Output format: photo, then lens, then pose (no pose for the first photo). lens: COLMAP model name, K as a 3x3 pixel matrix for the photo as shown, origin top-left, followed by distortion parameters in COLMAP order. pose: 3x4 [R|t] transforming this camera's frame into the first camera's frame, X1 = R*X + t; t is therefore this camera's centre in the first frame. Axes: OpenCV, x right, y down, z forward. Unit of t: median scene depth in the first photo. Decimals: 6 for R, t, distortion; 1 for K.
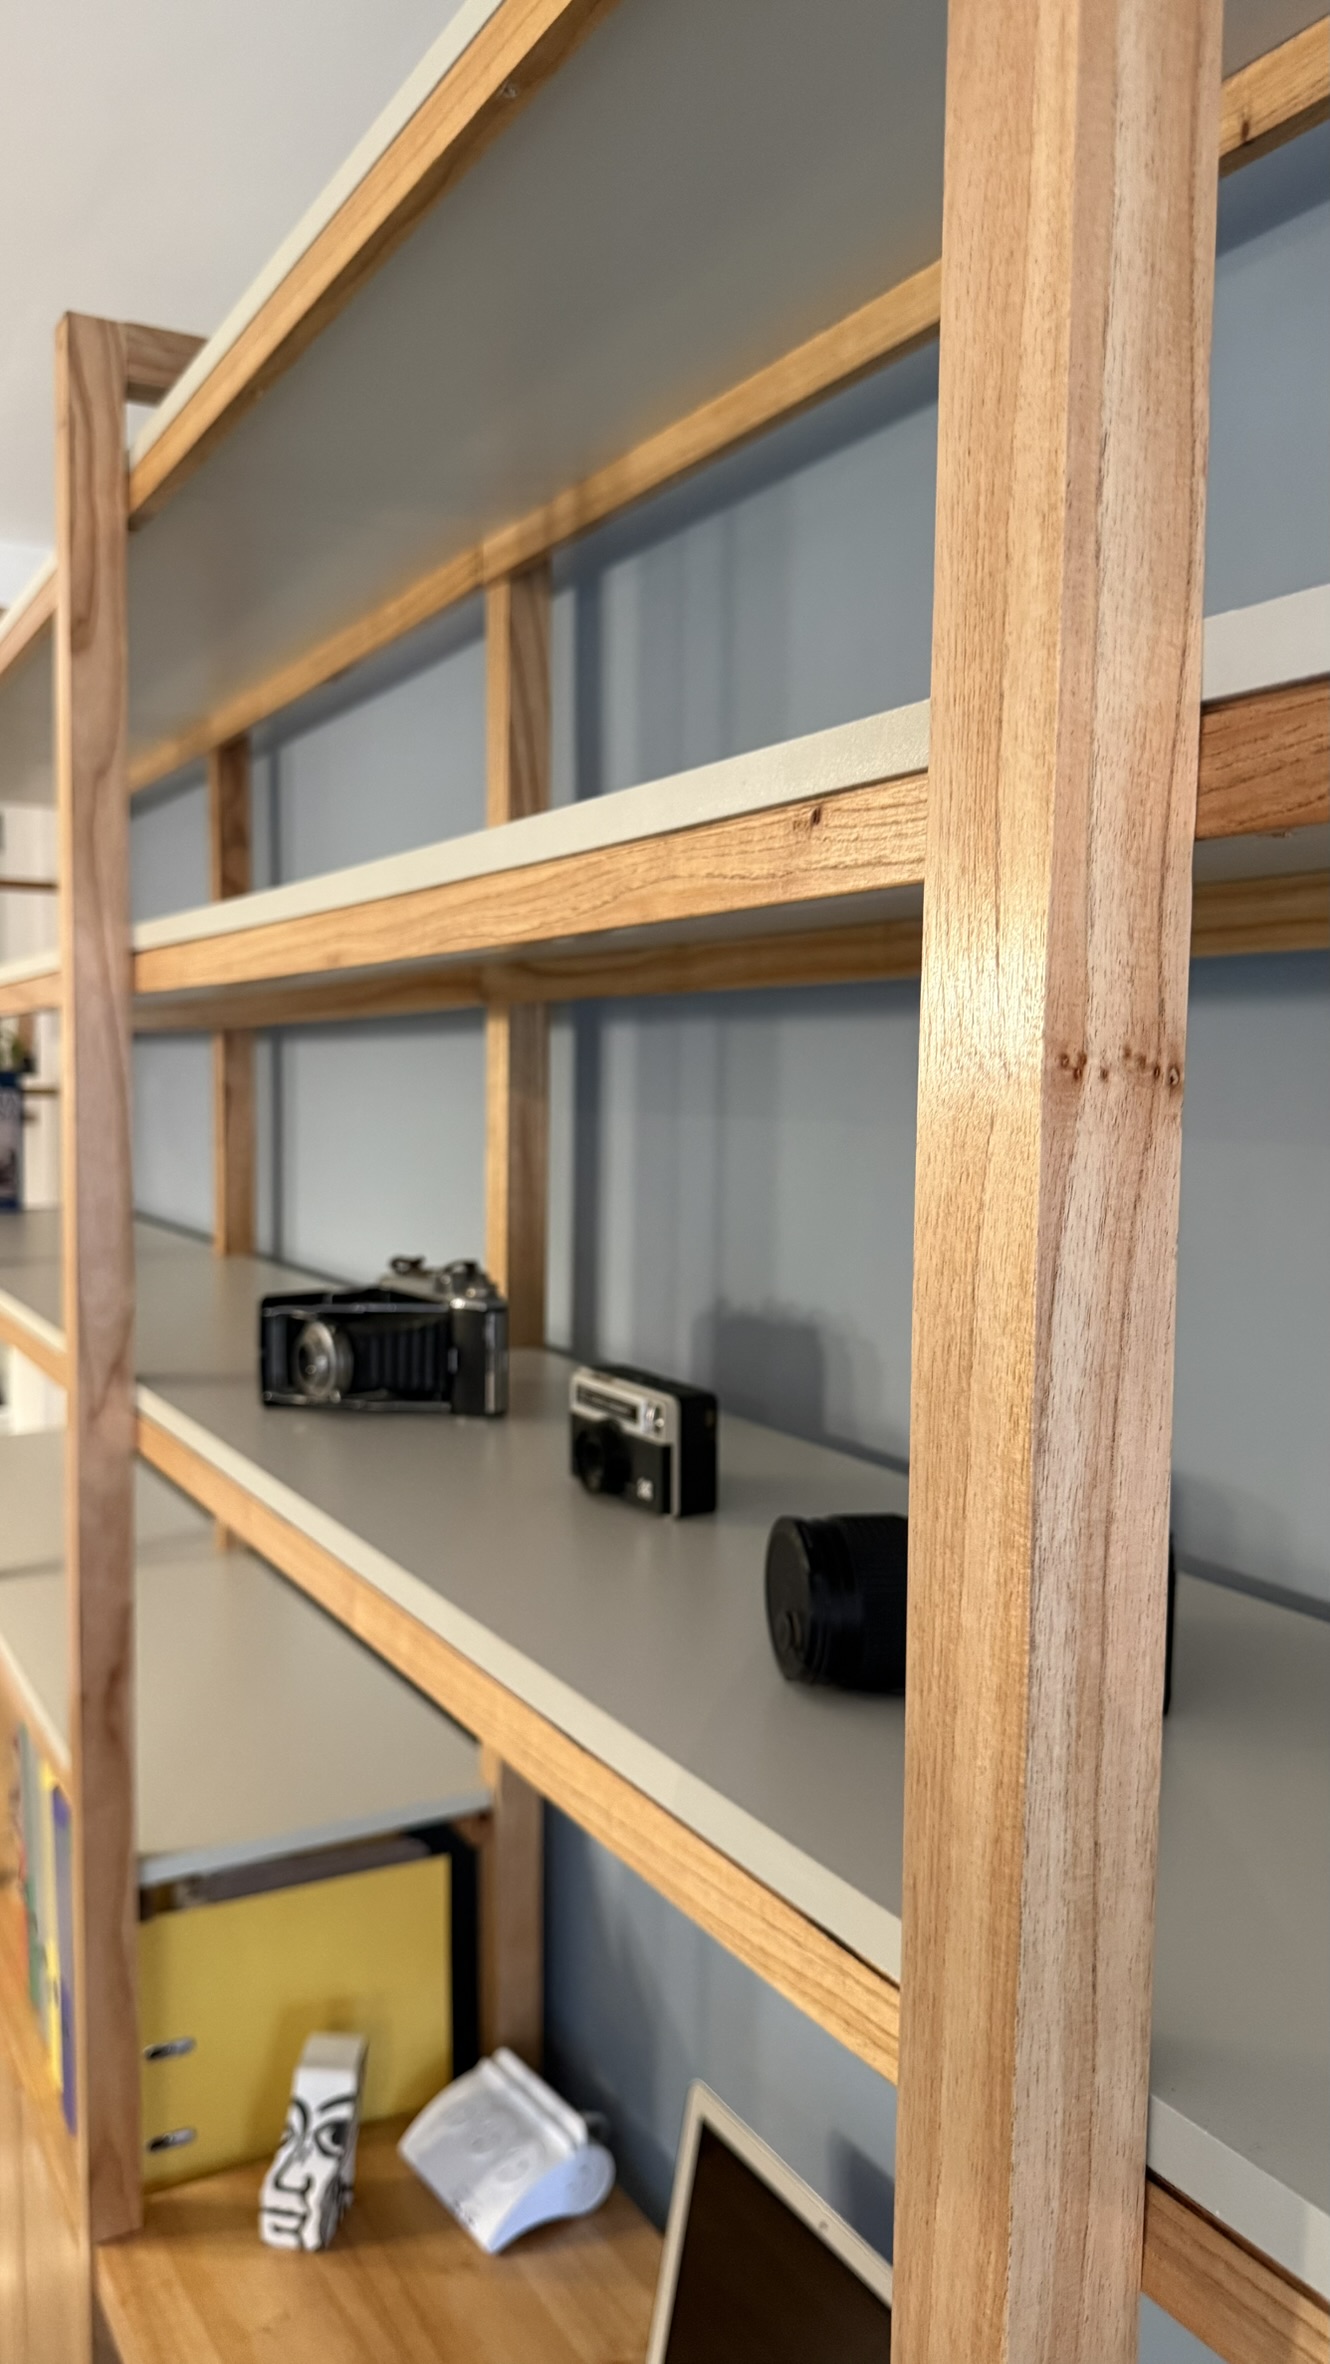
lens RADIAL K [[1728.8, 0, 665.0], [0, 1728.8, 1182.0], [0, 0, 1]] dist [0.000736, -0.041252]
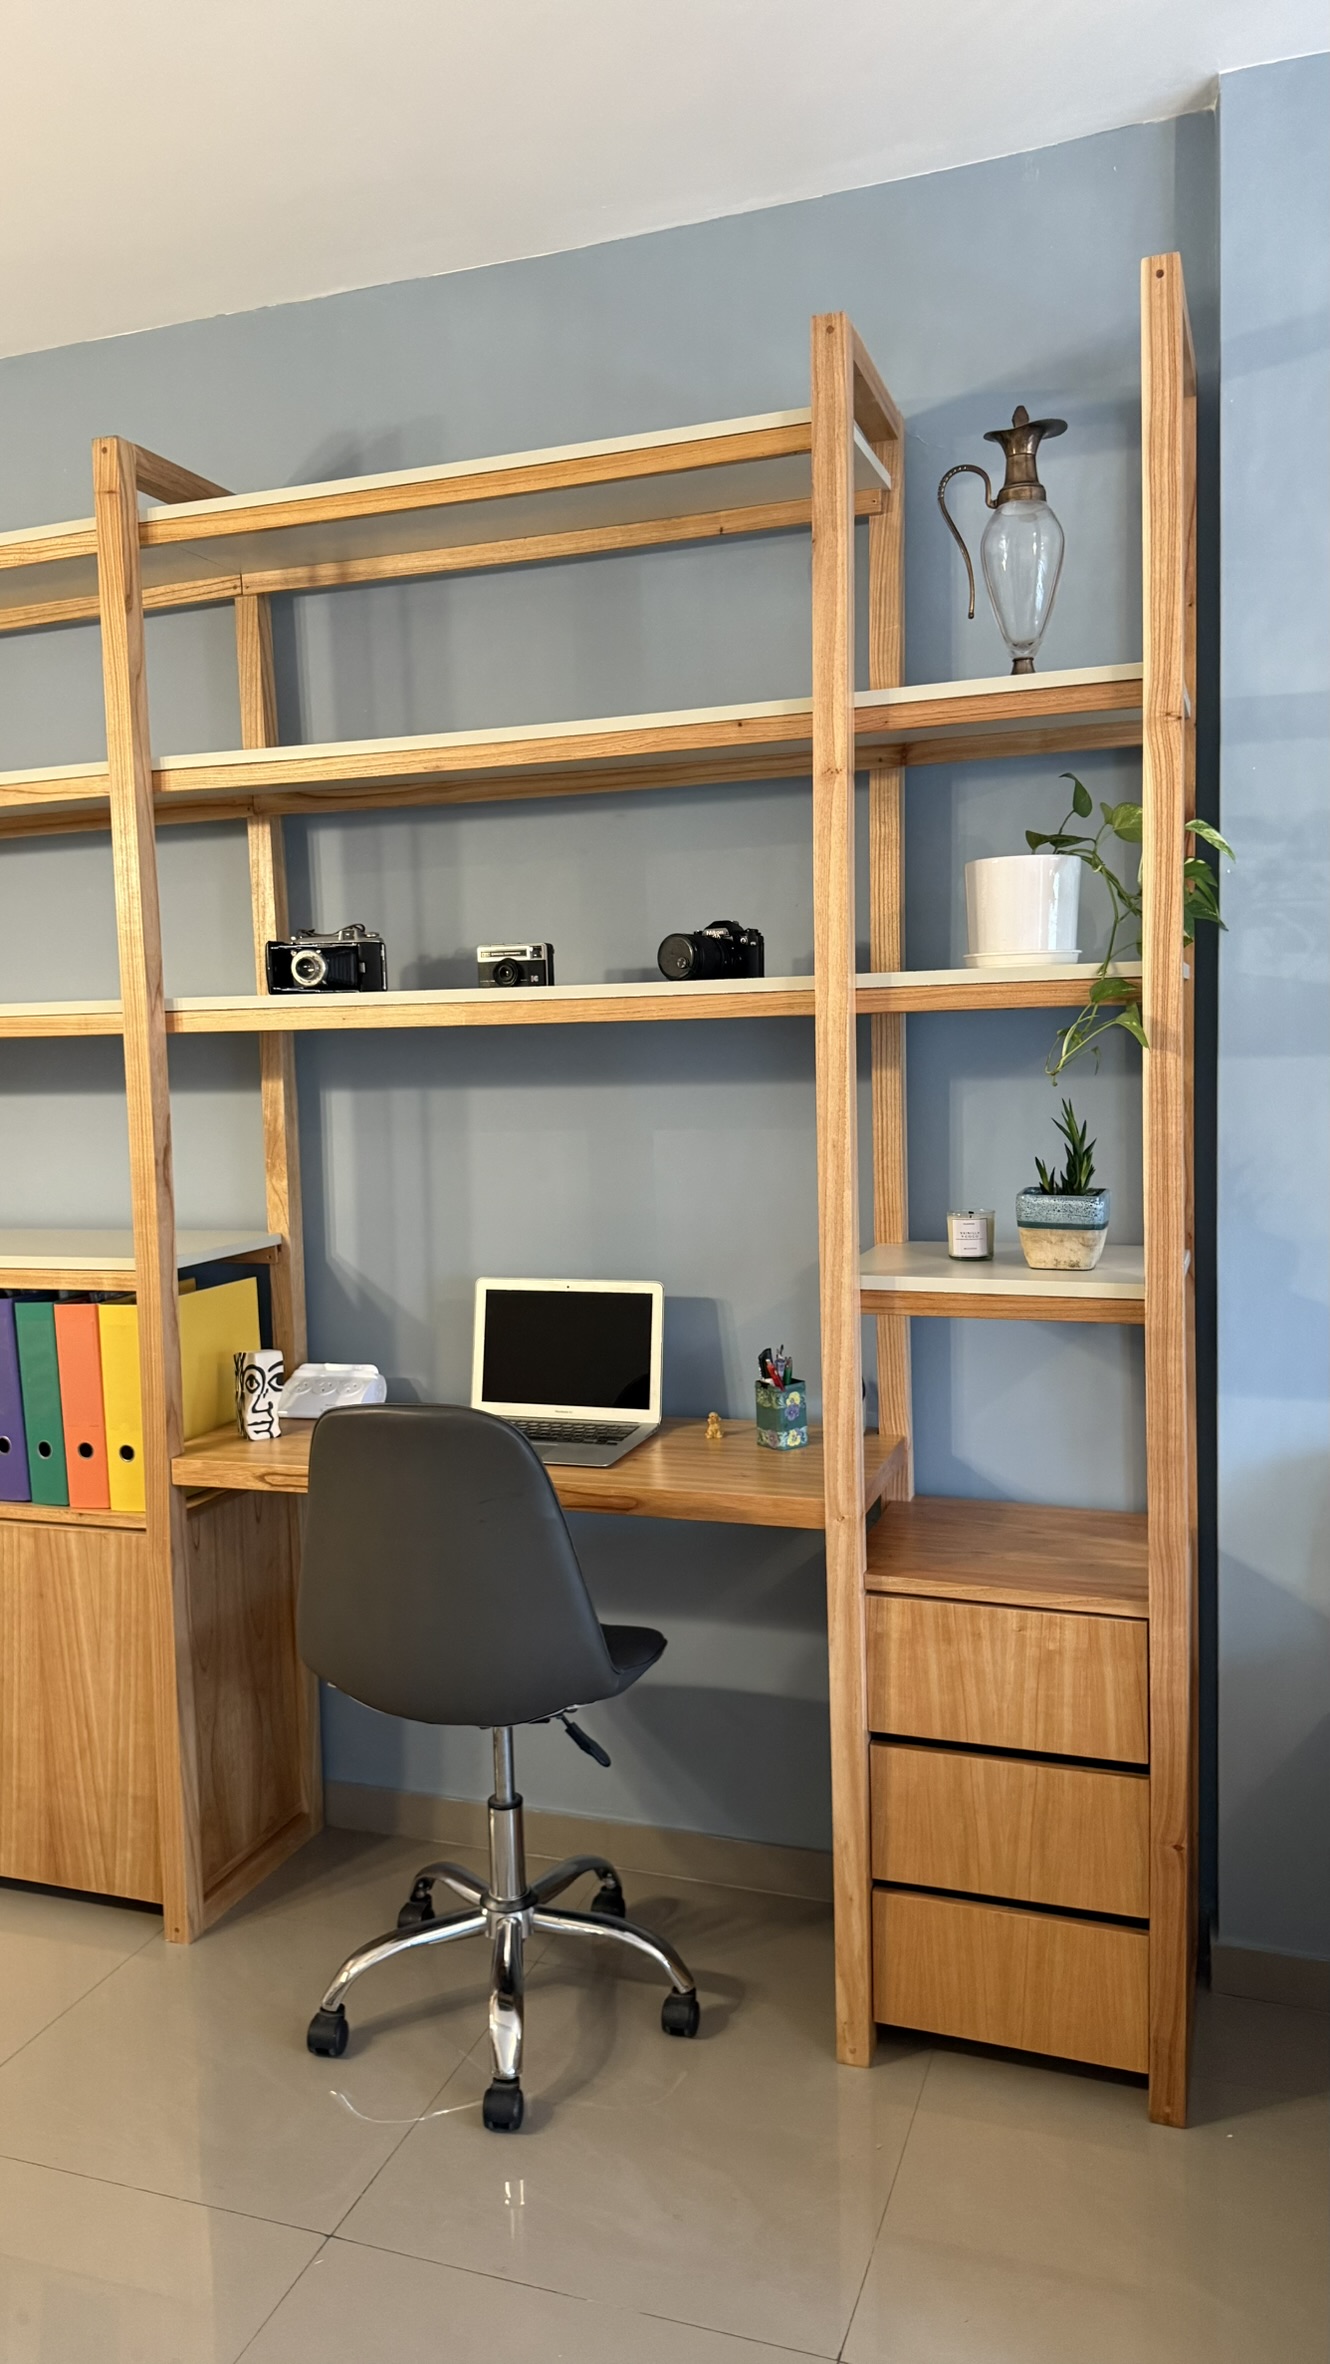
lens RADIAL K [[1687.8, 0, 665.0], [0, 1687.8, 1182.0], [0, 0, 1]] dist [0.157926, -0.357991]
pose [[0.765953, -0.090735, 0.636461, -1.087289], [0.078002, 0.995793, 0.048090, 0.266640], [-0.638147, 0.012810, 0.769808, -0.808427]]
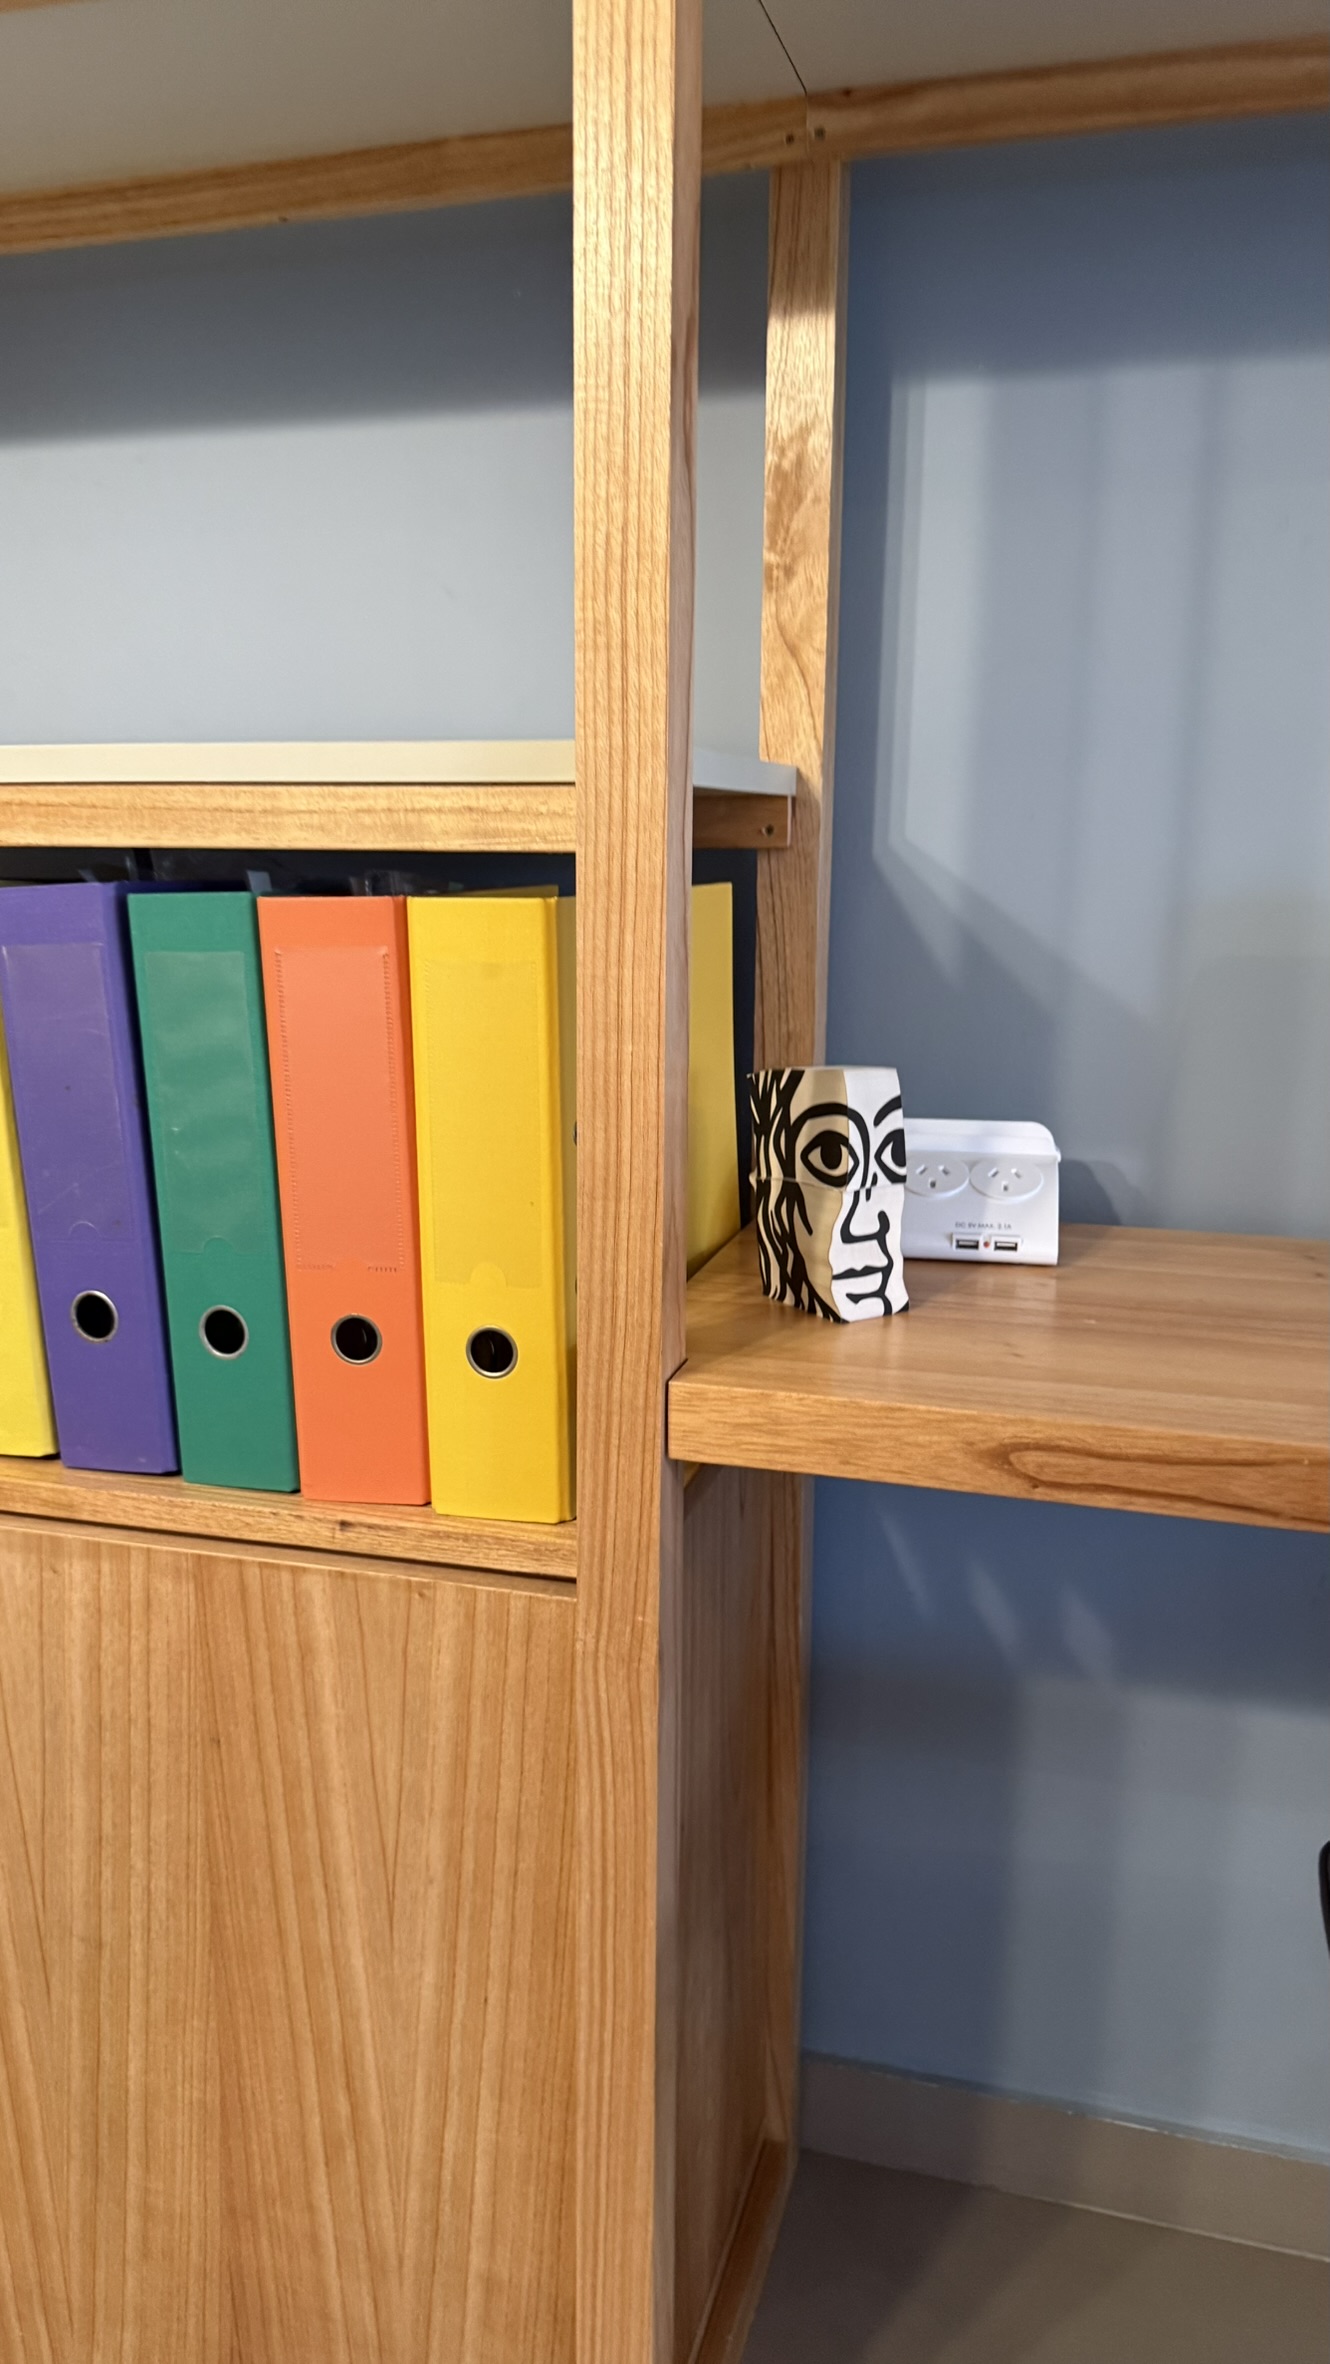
lens RADIAL K [[1671.3, 0, 669.6], [0, 1671.3, 1210.6], [0, 0, 1]] dist [0.075051, -0.124301]
pose [[0.727246, -0.154725, 0.668710, -0.712782], [0.047859, 0.983321, 0.175471, 0.457652], [-0.684706, -0.095607, 0.722521, 0.579109]]
